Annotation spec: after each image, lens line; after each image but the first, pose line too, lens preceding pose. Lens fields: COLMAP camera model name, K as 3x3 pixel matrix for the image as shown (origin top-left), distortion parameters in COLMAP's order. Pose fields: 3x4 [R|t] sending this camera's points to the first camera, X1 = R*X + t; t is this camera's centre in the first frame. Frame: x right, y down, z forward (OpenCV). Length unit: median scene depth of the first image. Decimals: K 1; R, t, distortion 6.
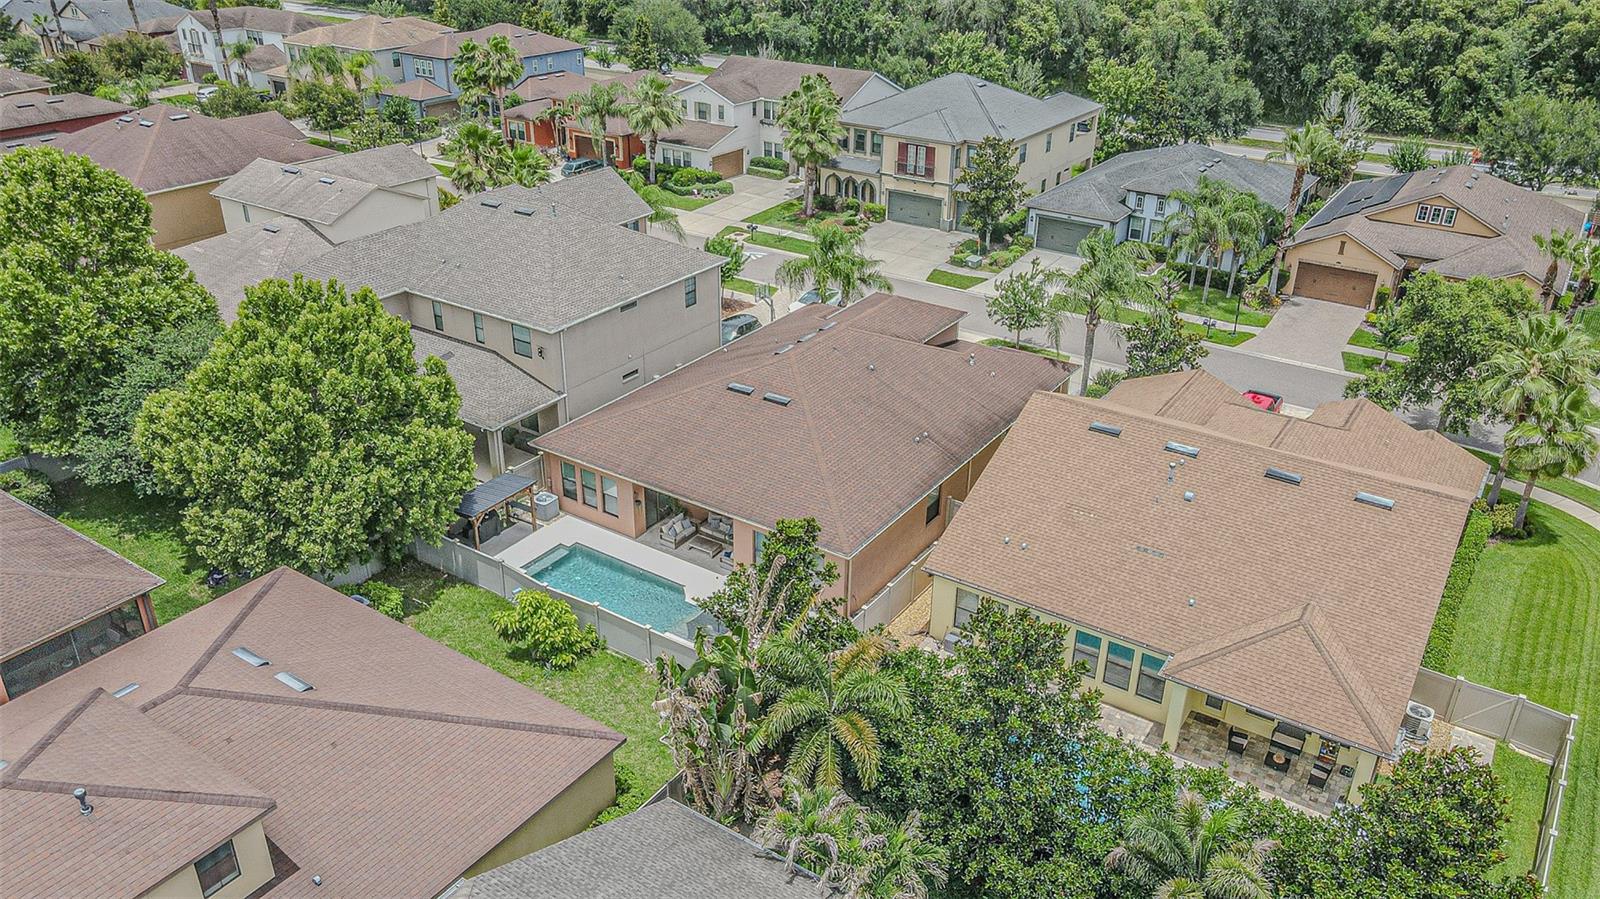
lens RADIAL K [[1192.3, 0, 800.0], [0, 1192.3, 449.5], [0, 0, 1]] dist [0.004332, 0.014892]
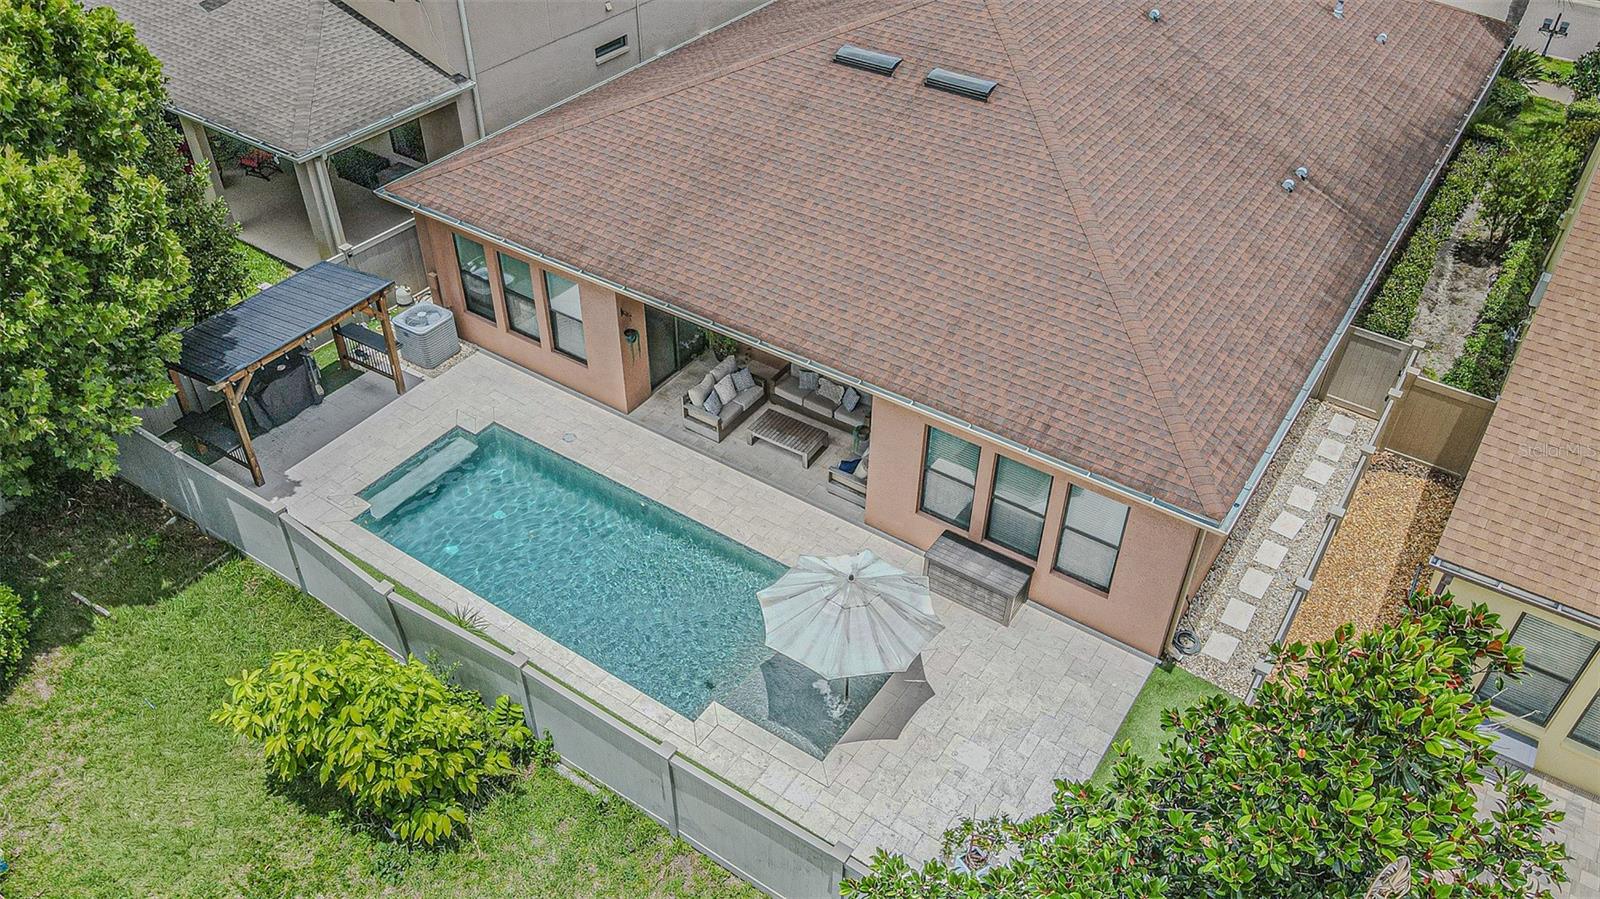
lens RADIAL K [[1167.0, 0, 800.0], [0, 1167.0, 449.5], [0, 0, 1]] dist [0.019566, 0.003081]
pose [[0.999995, 0.002473, 0.002075, -0.066969], [-0.002871, 0.975206, 0.221282, -0.007242], [-0.001477, -0.221287, 0.975208, 0.513147]]
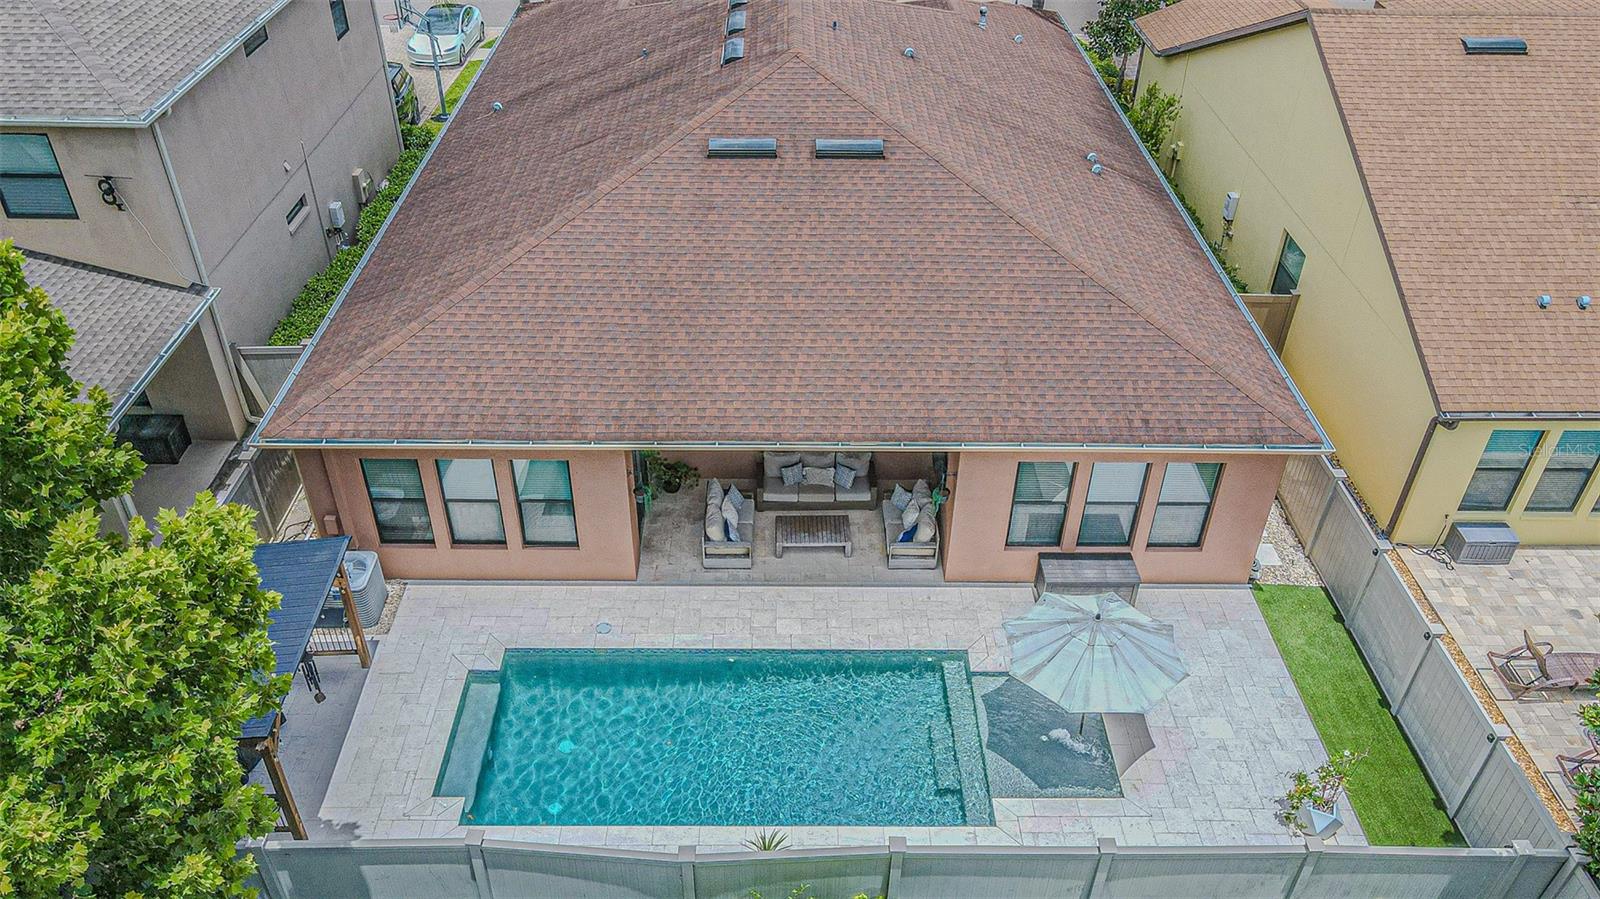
lens RADIAL K [[1192.3, 0, 800.0], [0, 1192.3, 449.5], [0, 0, 1]] dist [0.004332, 0.014892]
pose [[0.823783, -0.335027, 0.457317, -0.232341], [0.249428, 0.938611, 0.238315, -0.041699], [-0.509085, -0.082252, 0.856777, 0.567758]]
